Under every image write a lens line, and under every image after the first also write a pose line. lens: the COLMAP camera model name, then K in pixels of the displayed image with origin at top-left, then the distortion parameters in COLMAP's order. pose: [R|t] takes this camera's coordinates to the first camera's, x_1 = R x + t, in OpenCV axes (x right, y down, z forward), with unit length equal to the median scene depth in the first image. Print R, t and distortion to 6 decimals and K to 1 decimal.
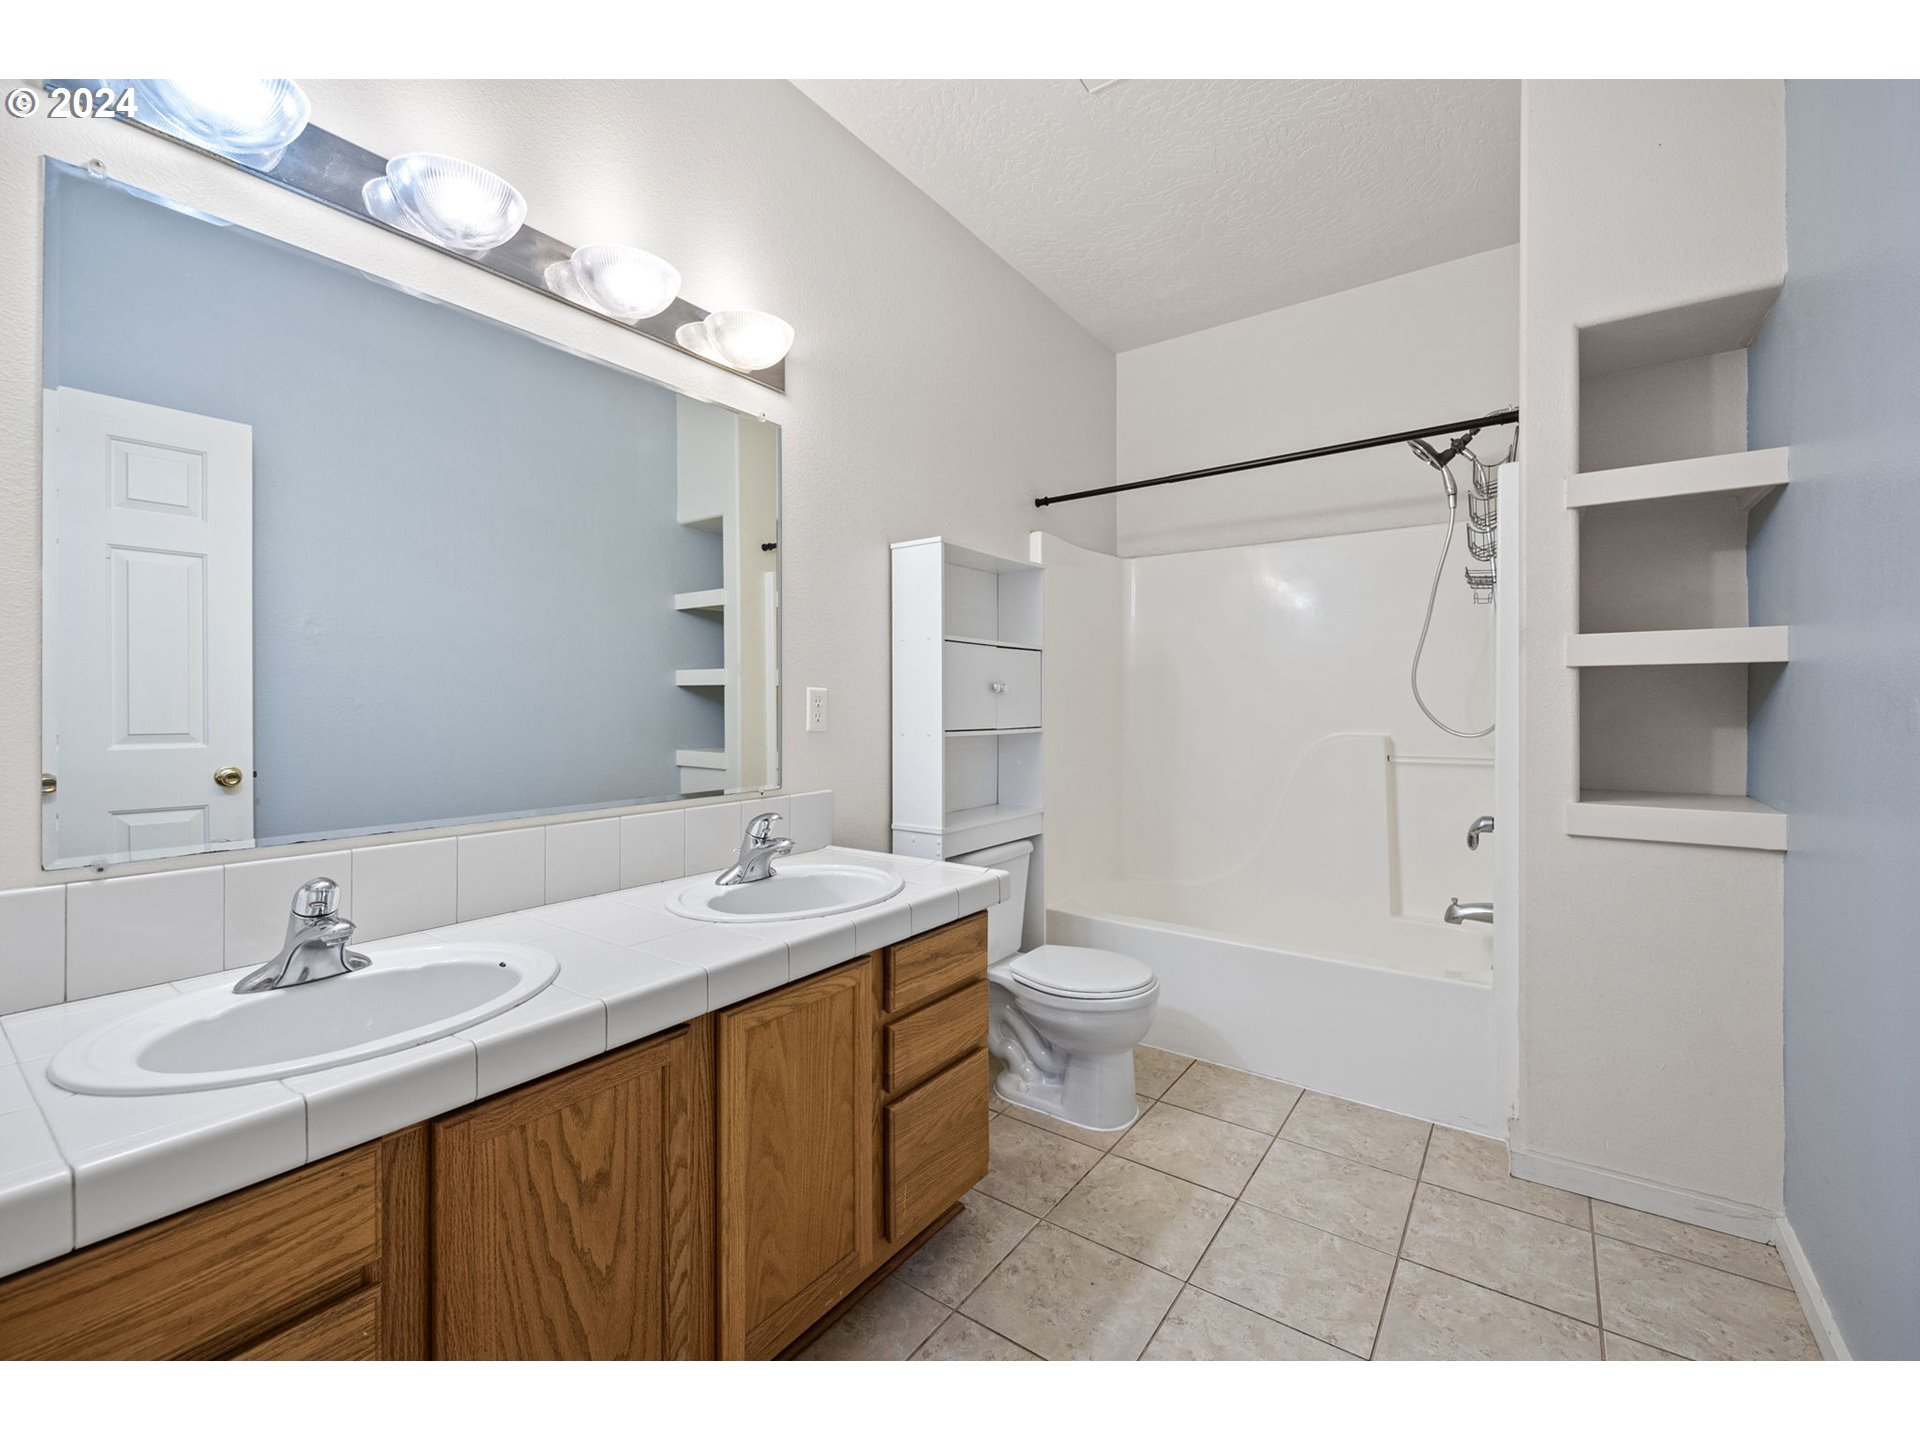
lens RADIAL K [[844.1, 0, 960.0], [0, 844.1, 720.0], [0, 0, 1]] dist [0.021943, -0.011412]
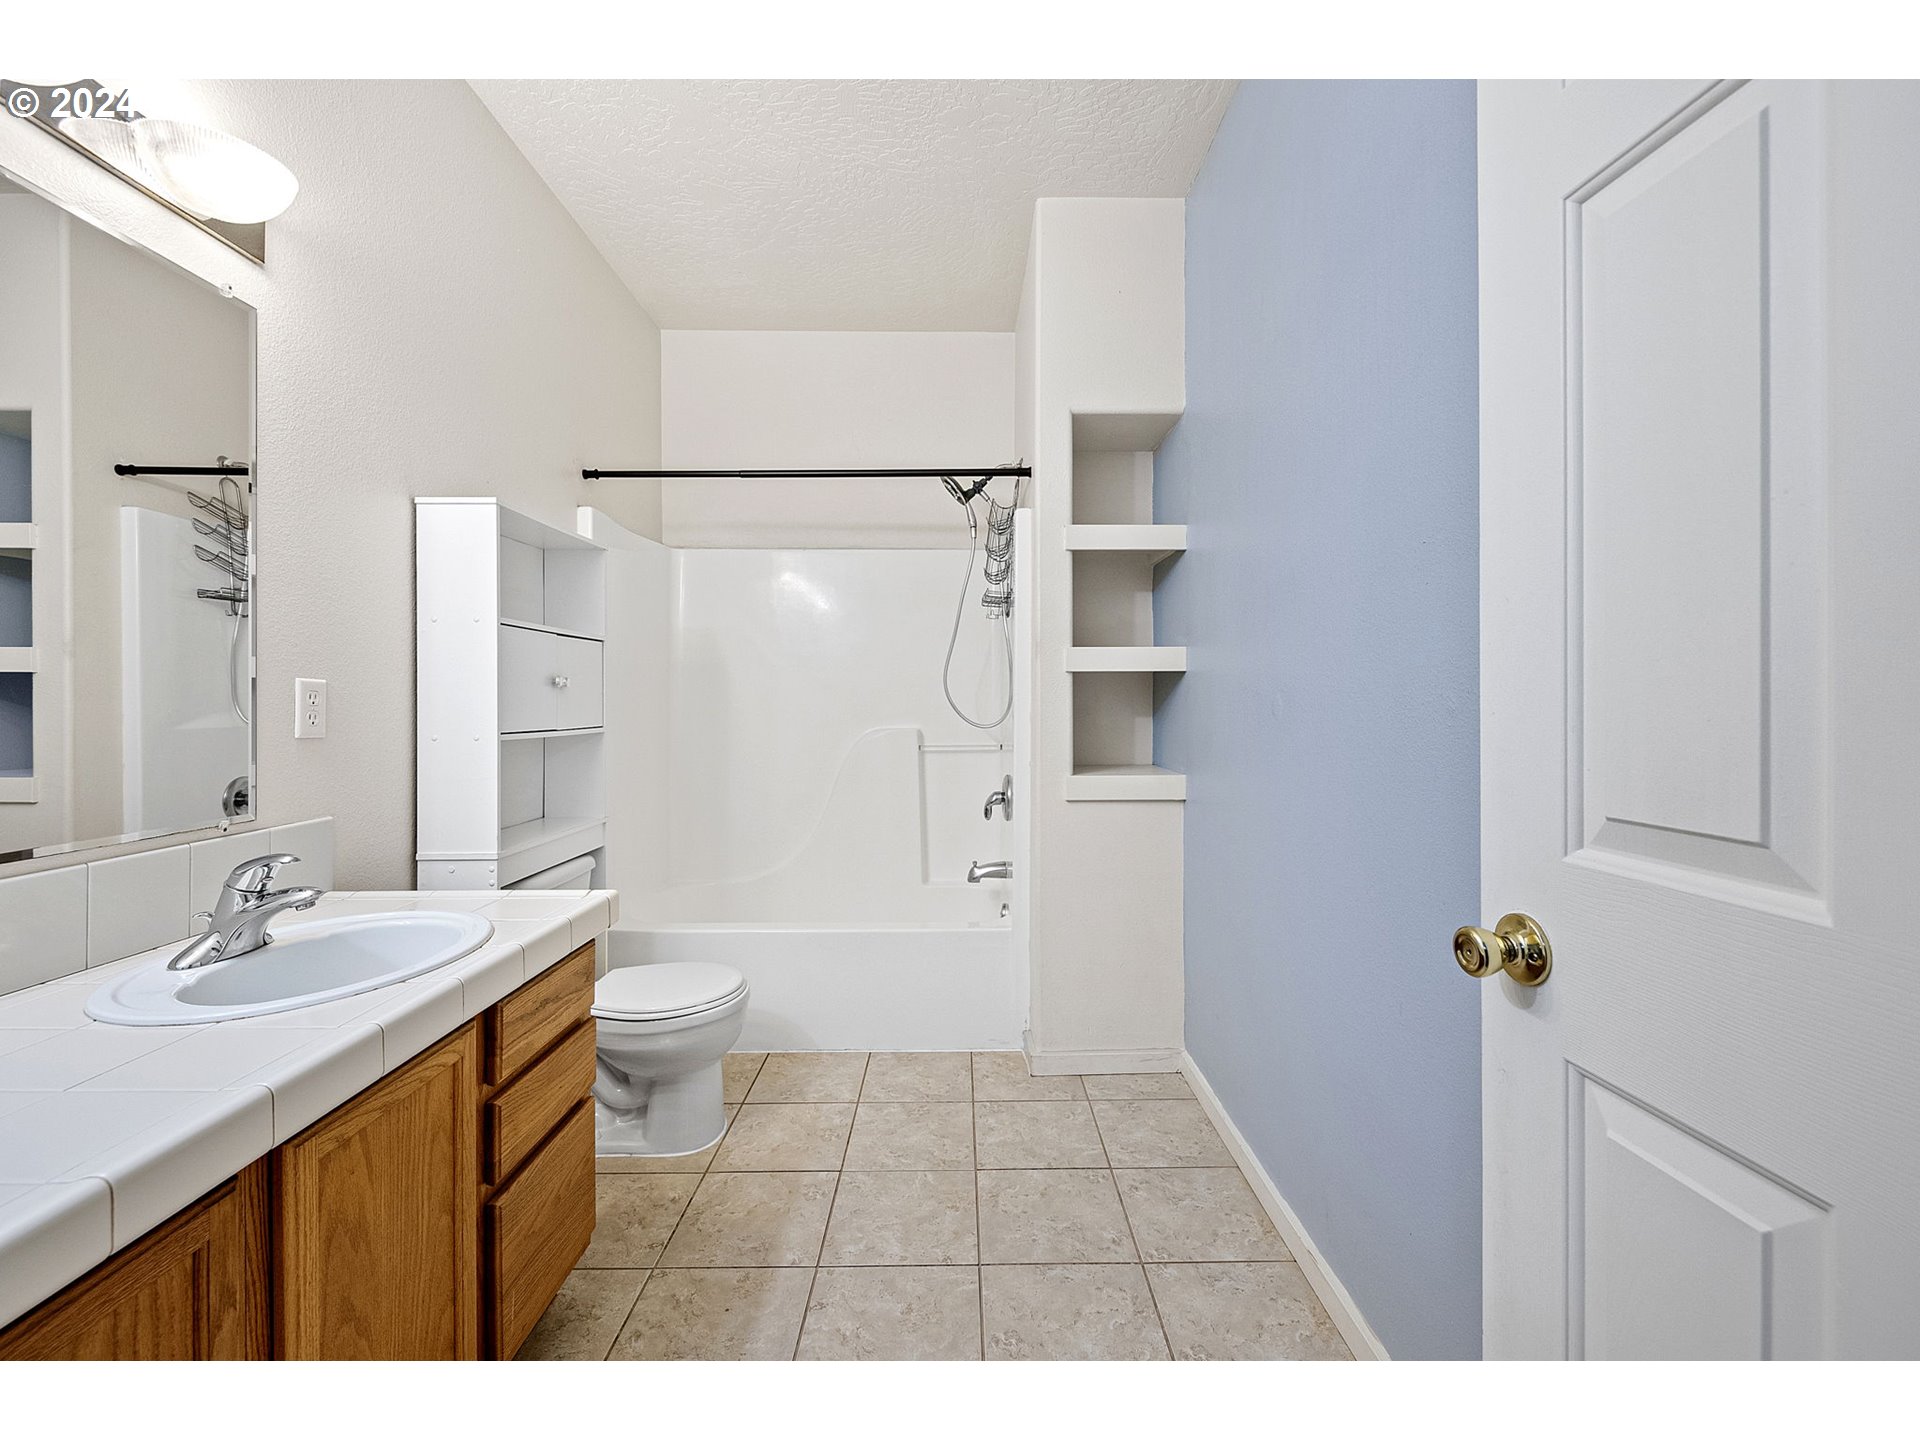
lens RADIAL K [[844.8, 0, 962.2], [0, 844.8, 714.3], [0, 0, 1]] dist [0.019012, -0.009301]
pose [[0.786388, -0.010997, 0.617635, -0.207161], [0.013582, 0.999908, 0.000510, -0.000044], [-0.617584, 0.007987, 0.786464, 0.079683]]
